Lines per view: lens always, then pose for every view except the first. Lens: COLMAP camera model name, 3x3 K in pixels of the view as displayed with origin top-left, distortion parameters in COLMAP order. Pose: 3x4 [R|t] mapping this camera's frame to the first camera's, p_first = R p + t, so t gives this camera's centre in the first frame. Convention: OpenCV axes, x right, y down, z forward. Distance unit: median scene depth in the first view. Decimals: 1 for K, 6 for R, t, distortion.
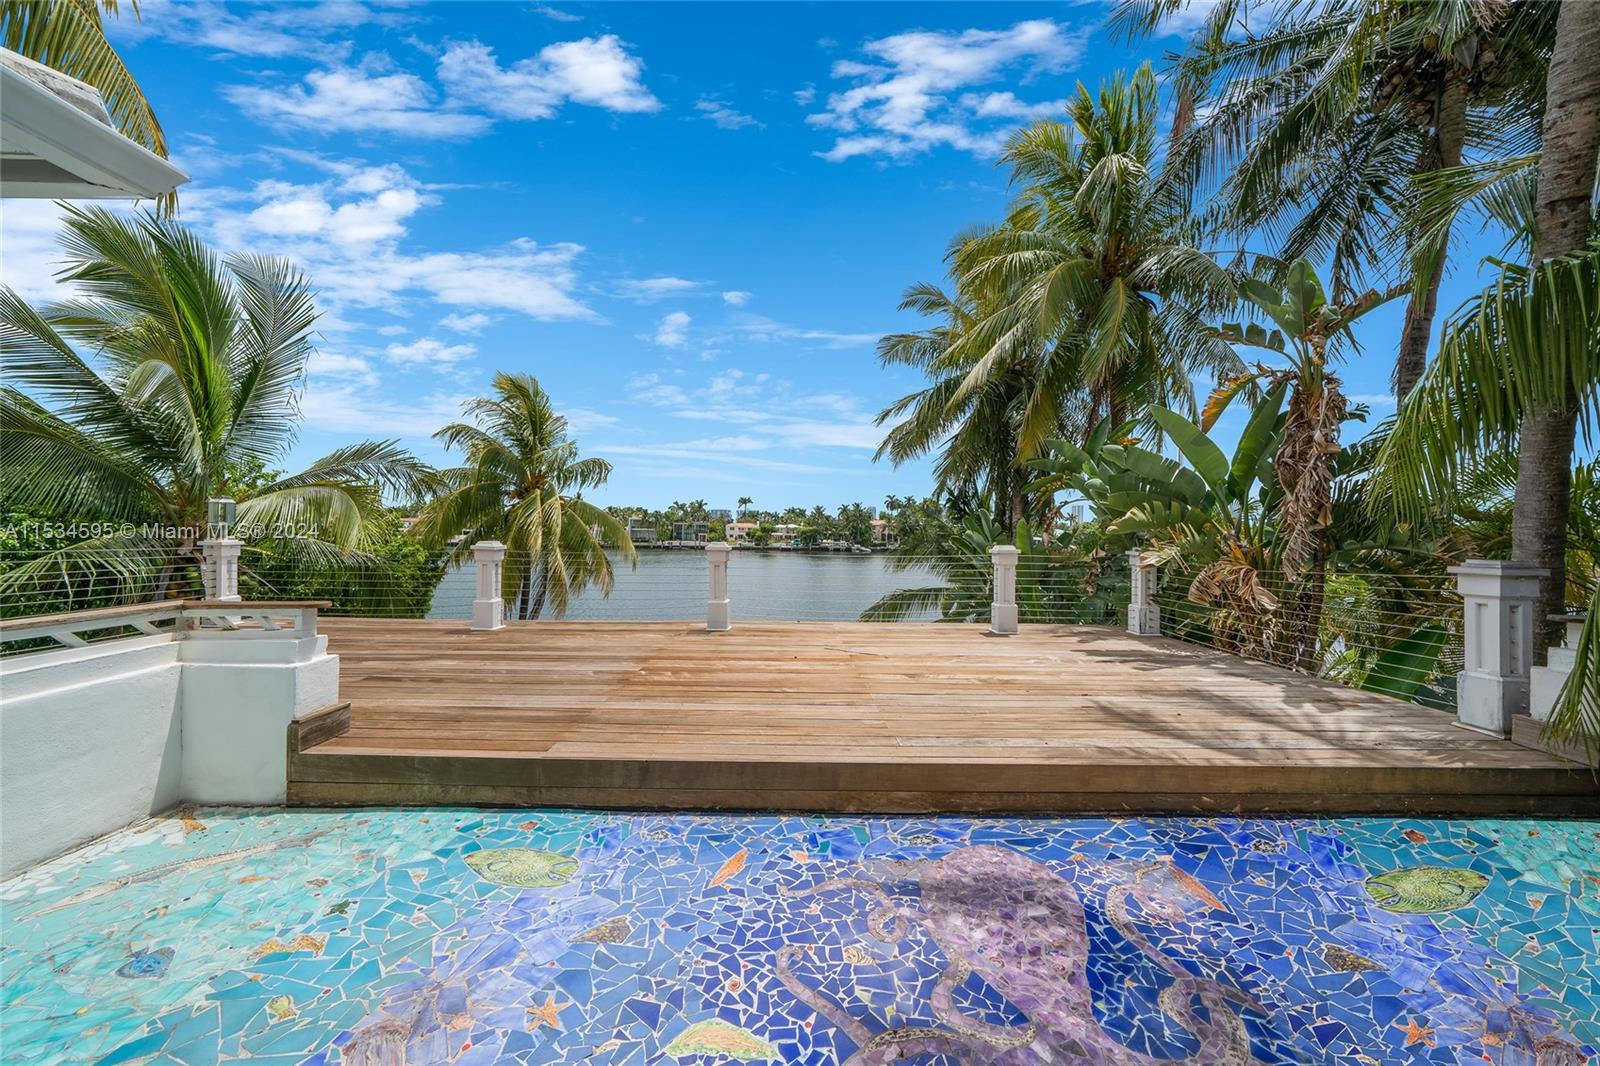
lens RADIAL K [[557.1, 0, 801.7], [0, 557.1, 525.9], [0, 0, 1]] dist [-0.002115, 0.000077]
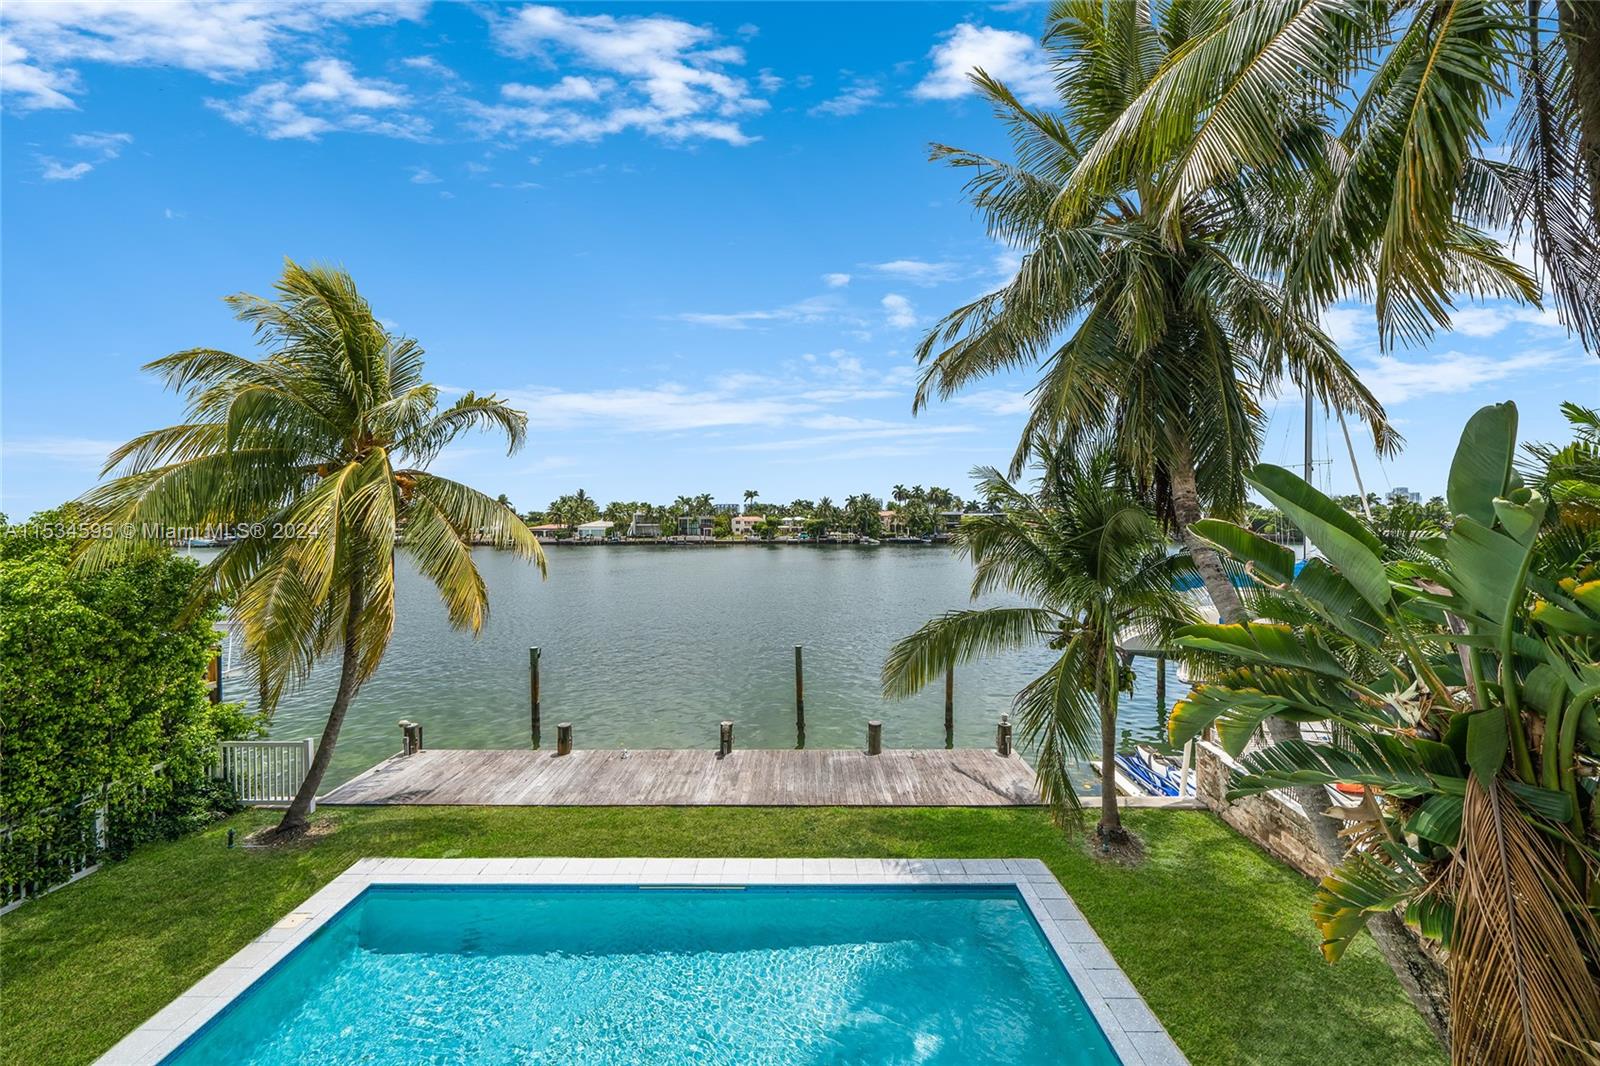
lens RADIAL K [[563.1, 0, 805.5], [0, 563.1, 547.0], [0, 0, 1]] dist [0.000142, -0.000030]
pose [[0.999798, -0.019039, -0.006489, 0.052068], [0.019344, 0.998525, 0.050730, 0.040392], [0.005514, -0.050845, 0.998691, 2.256433]]
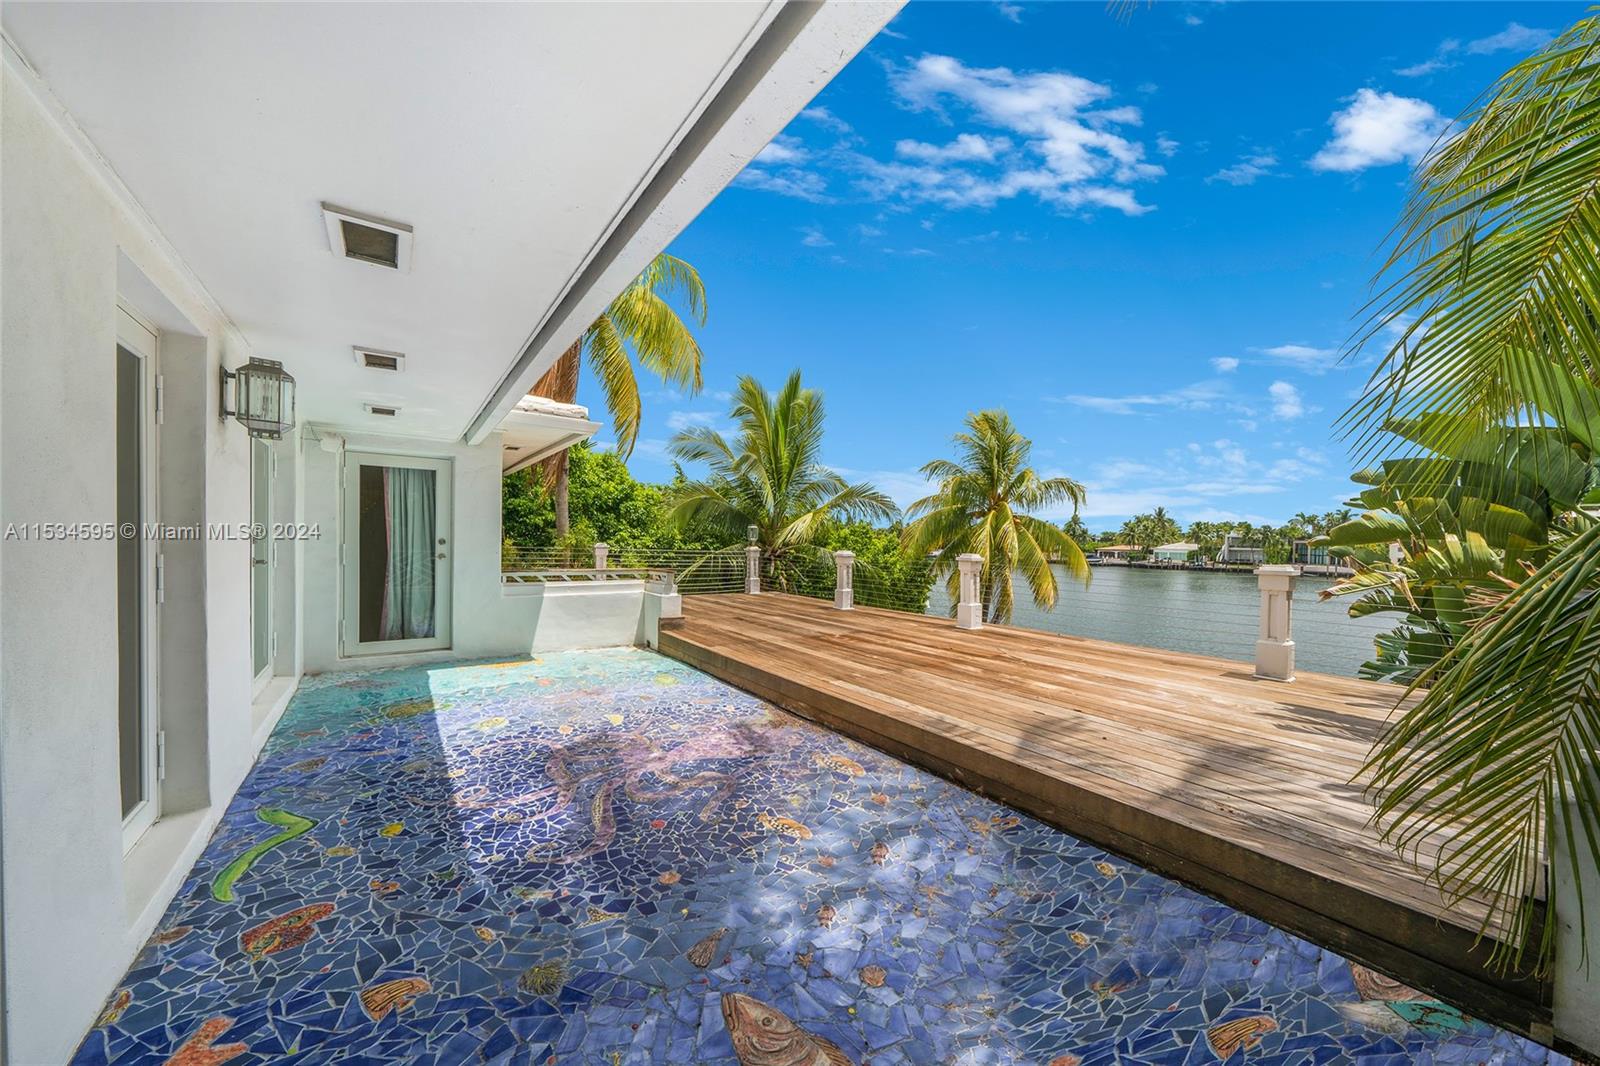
lens RADIAL K [[563.1, 0, 805.5], [0, 563.1, 547.0], [0, 0, 1]] dist [0.000142, -0.000030]
pose [[0.587254, 0.006694, -0.809375, 1.296817], [-0.002818, 0.999977, 0.006225, 0.017553], [0.809398, -0.001375, 0.587259, 0.050889]]
